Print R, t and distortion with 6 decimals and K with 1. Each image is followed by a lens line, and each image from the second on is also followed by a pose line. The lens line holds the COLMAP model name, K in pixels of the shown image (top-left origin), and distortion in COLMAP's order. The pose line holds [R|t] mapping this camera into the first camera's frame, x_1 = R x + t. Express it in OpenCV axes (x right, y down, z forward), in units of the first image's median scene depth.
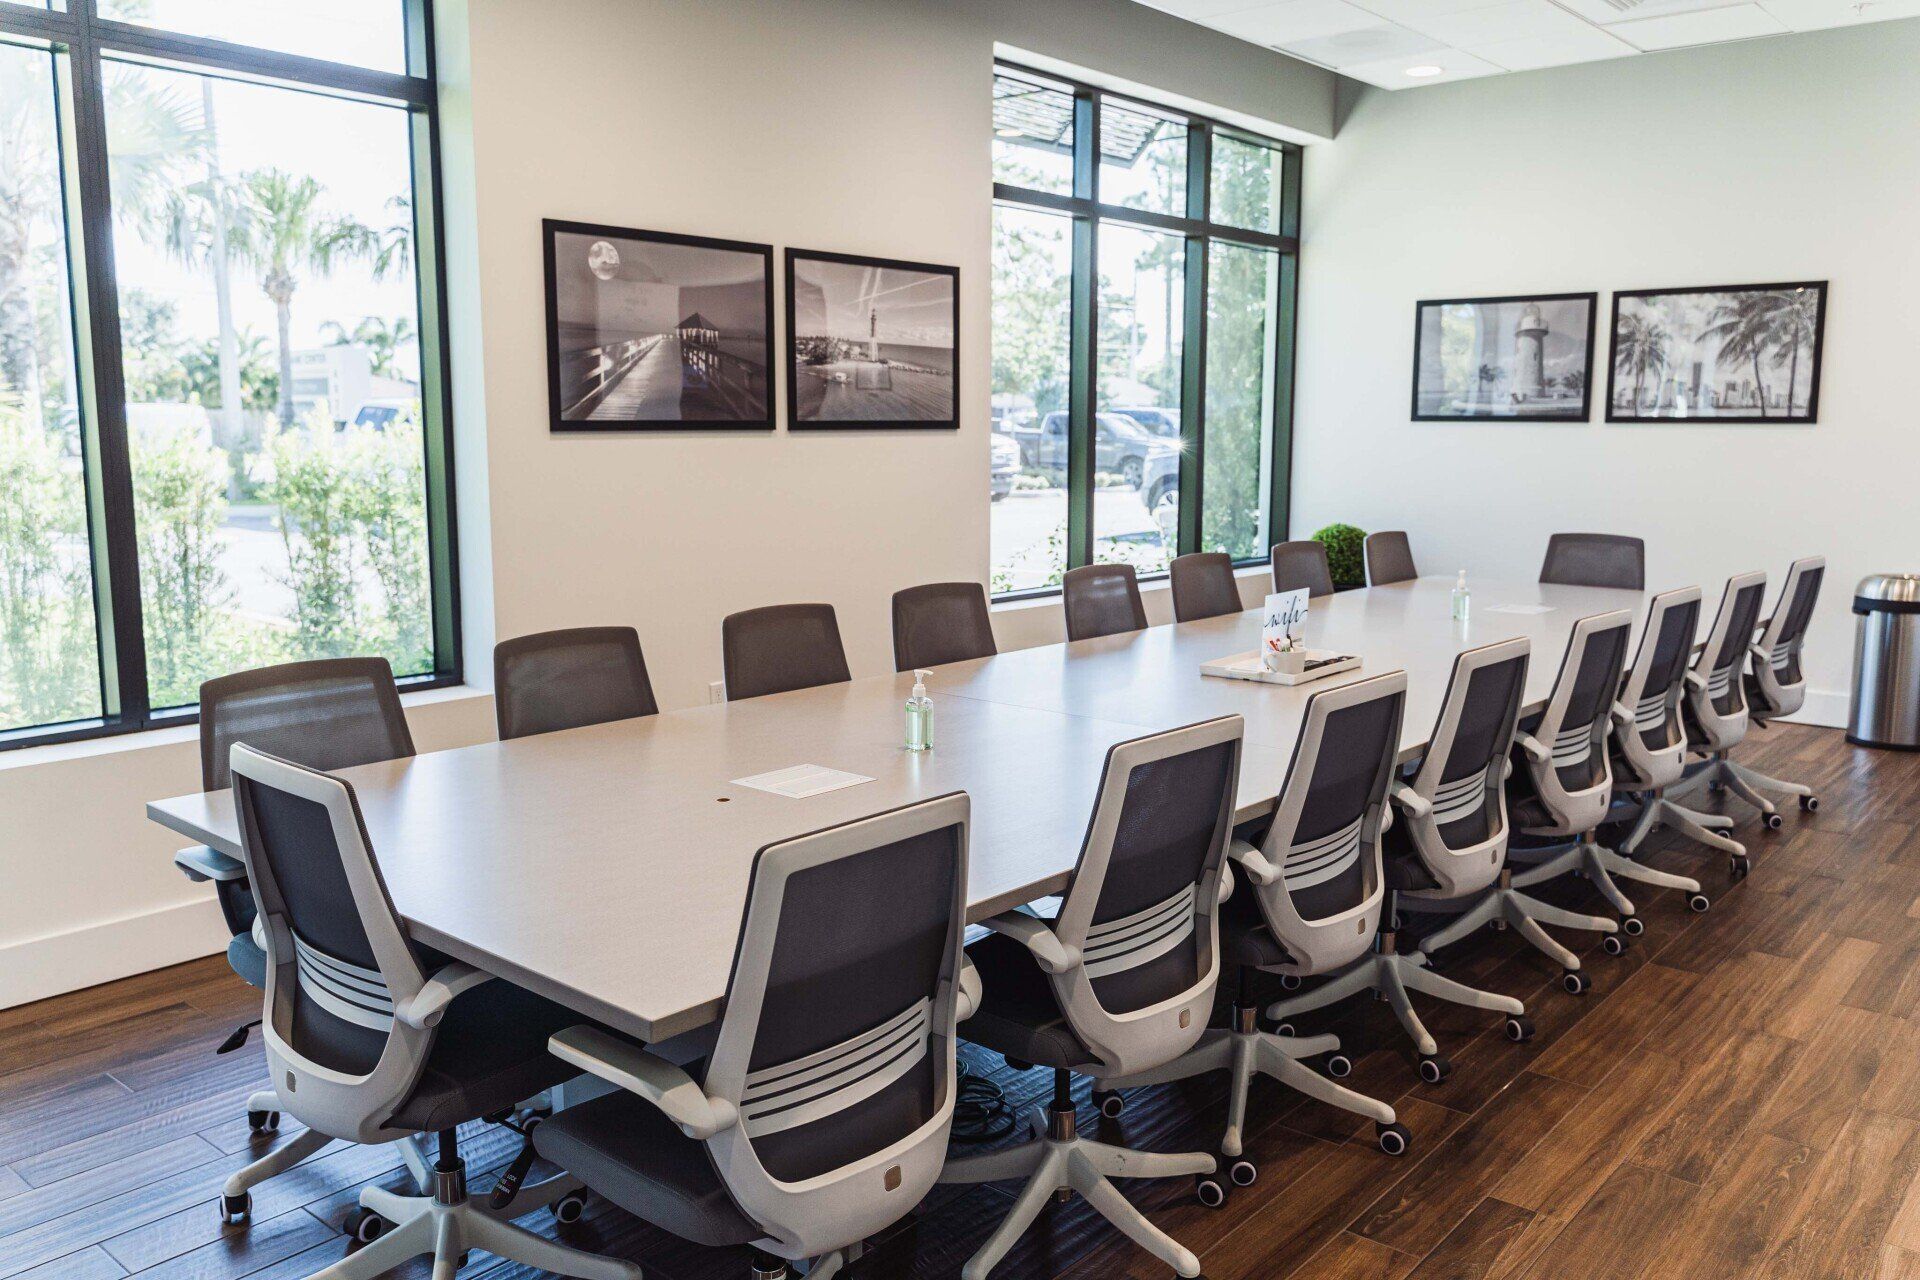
lens RADIAL K [[1444.2, 0, 960.0], [0, 1444.2, 640.0], [0, 0, 1]] dist [-0.000706, 0.000682]
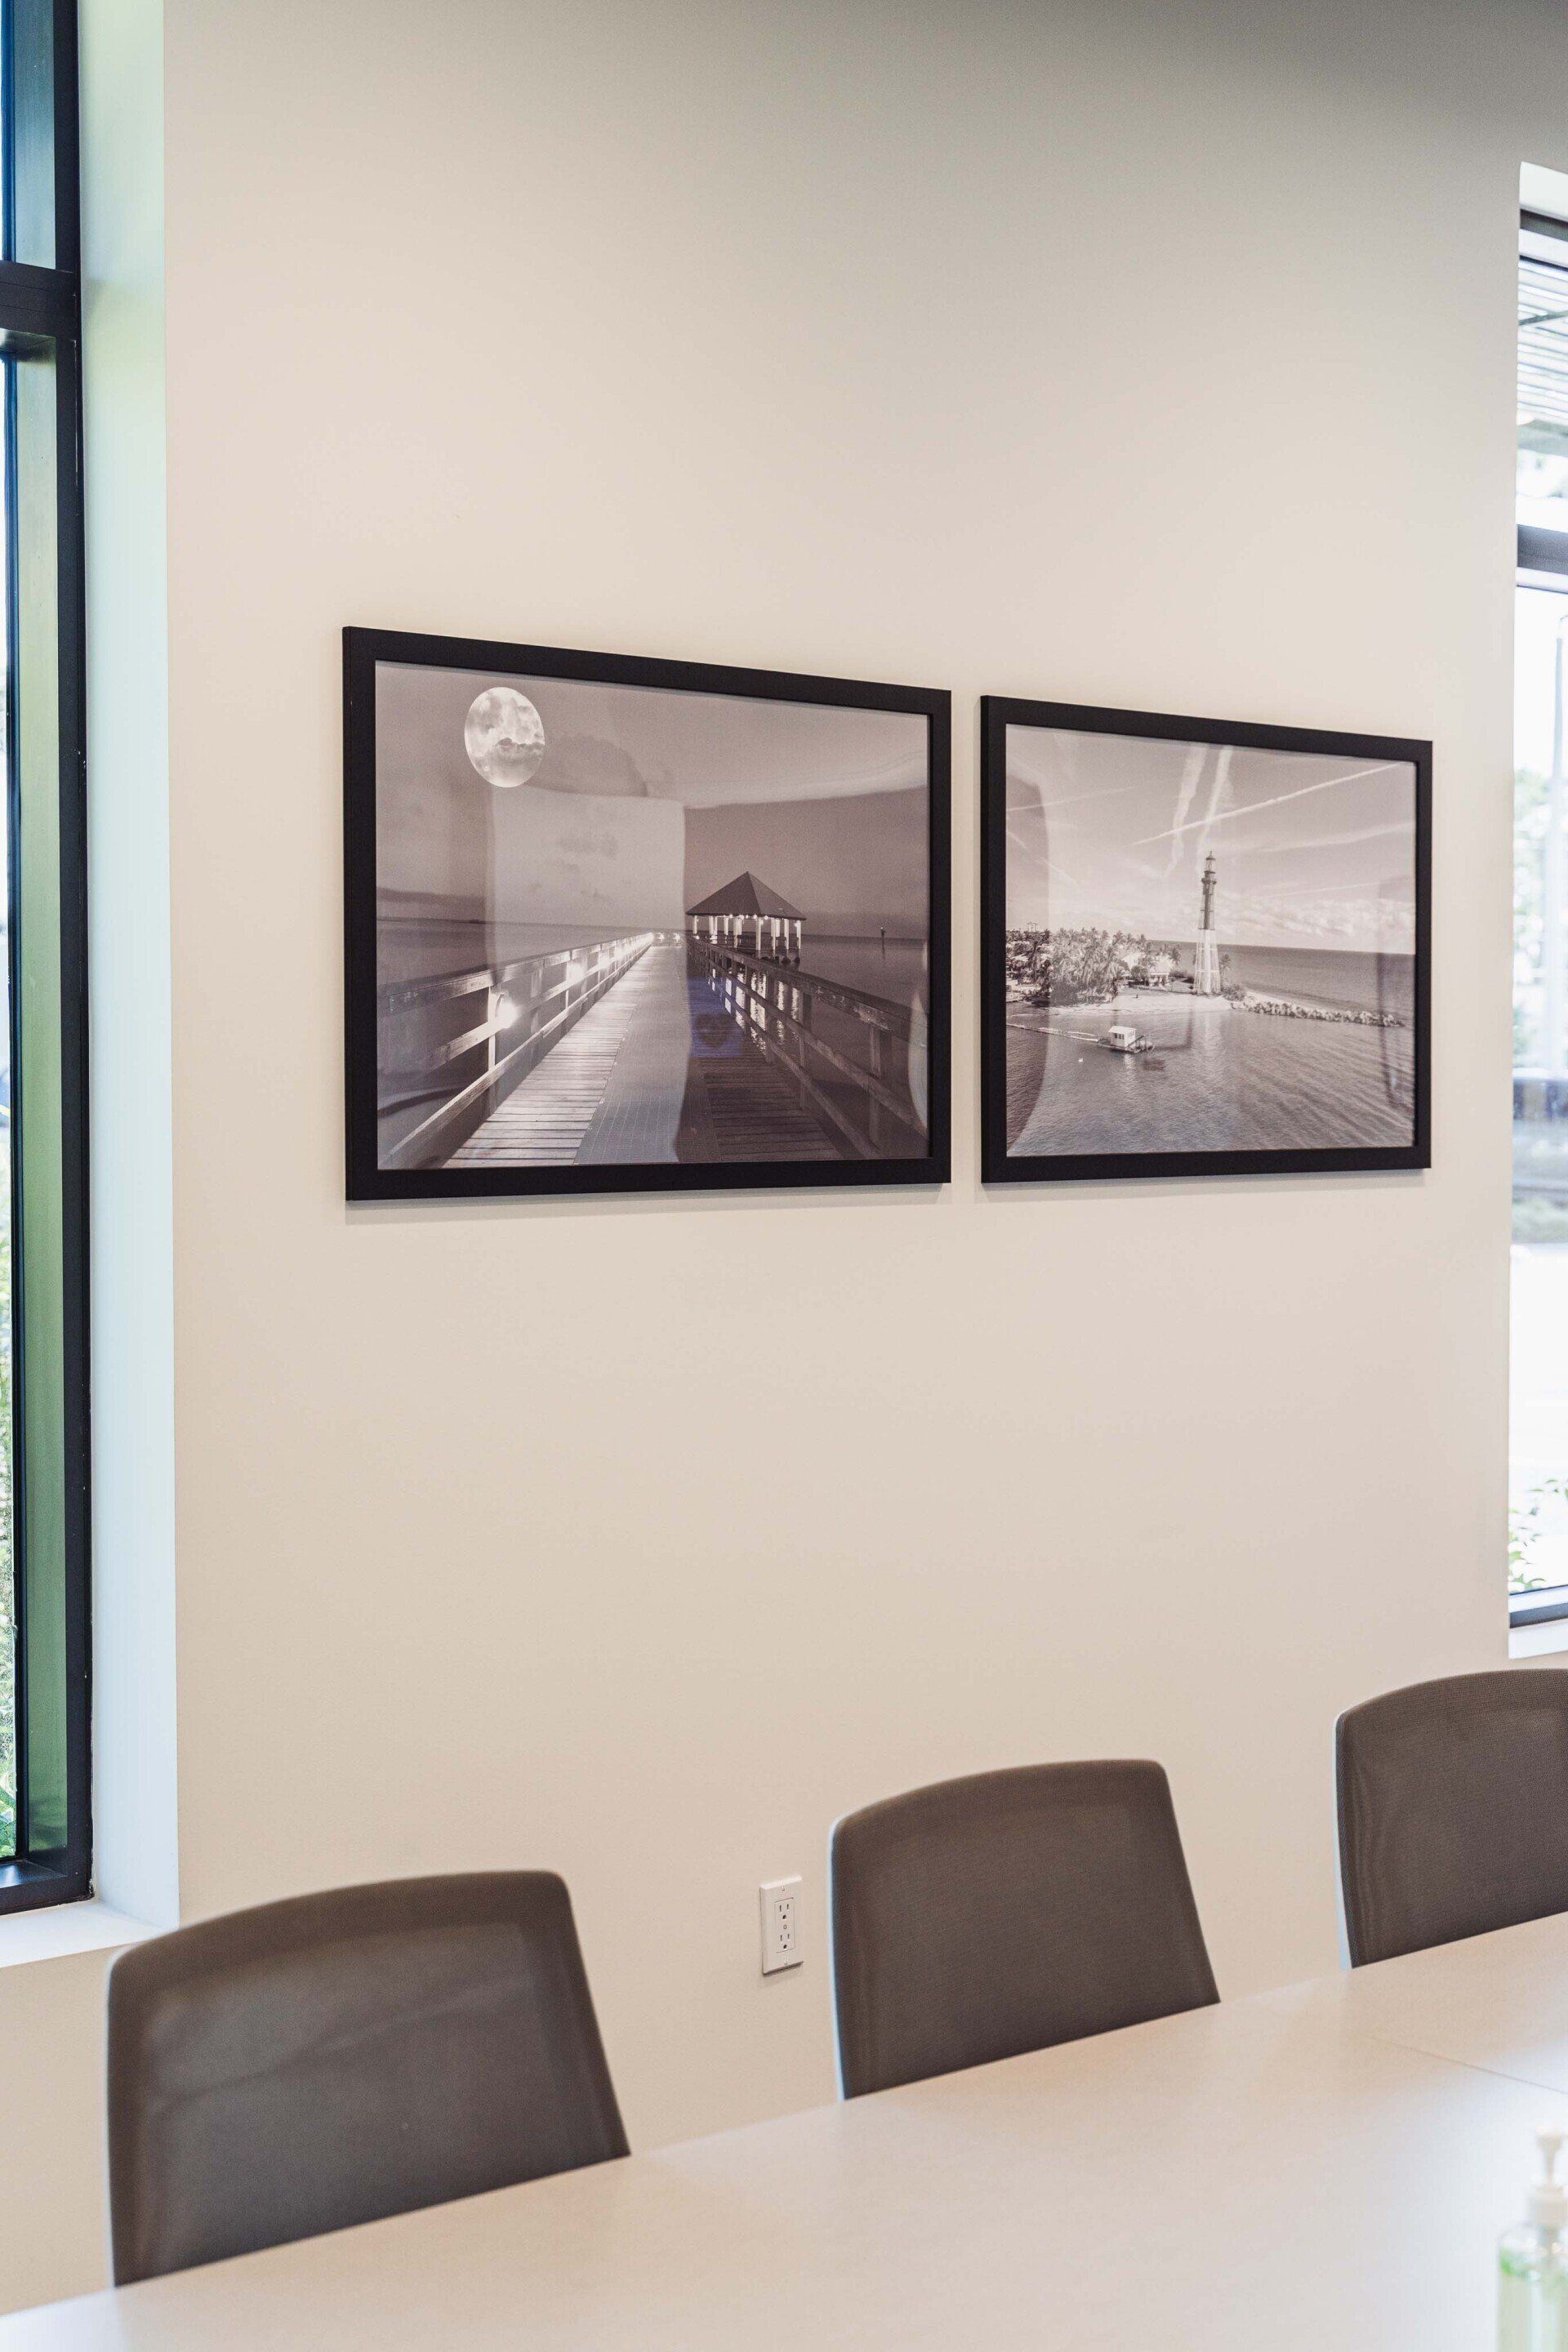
lens RADIAL K [[2300.7, 0, 773.6], [0, 2300.7, 1179.2], [0, 0, 1]] dist [0.002054, -0.016257]
pose [[0.991109, 0.005375, -0.132940, -0.095498], [-0.016146, 0.996658, -0.080076, -0.100001], [0.132066, 0.081511, 0.987884, 0.420064]]
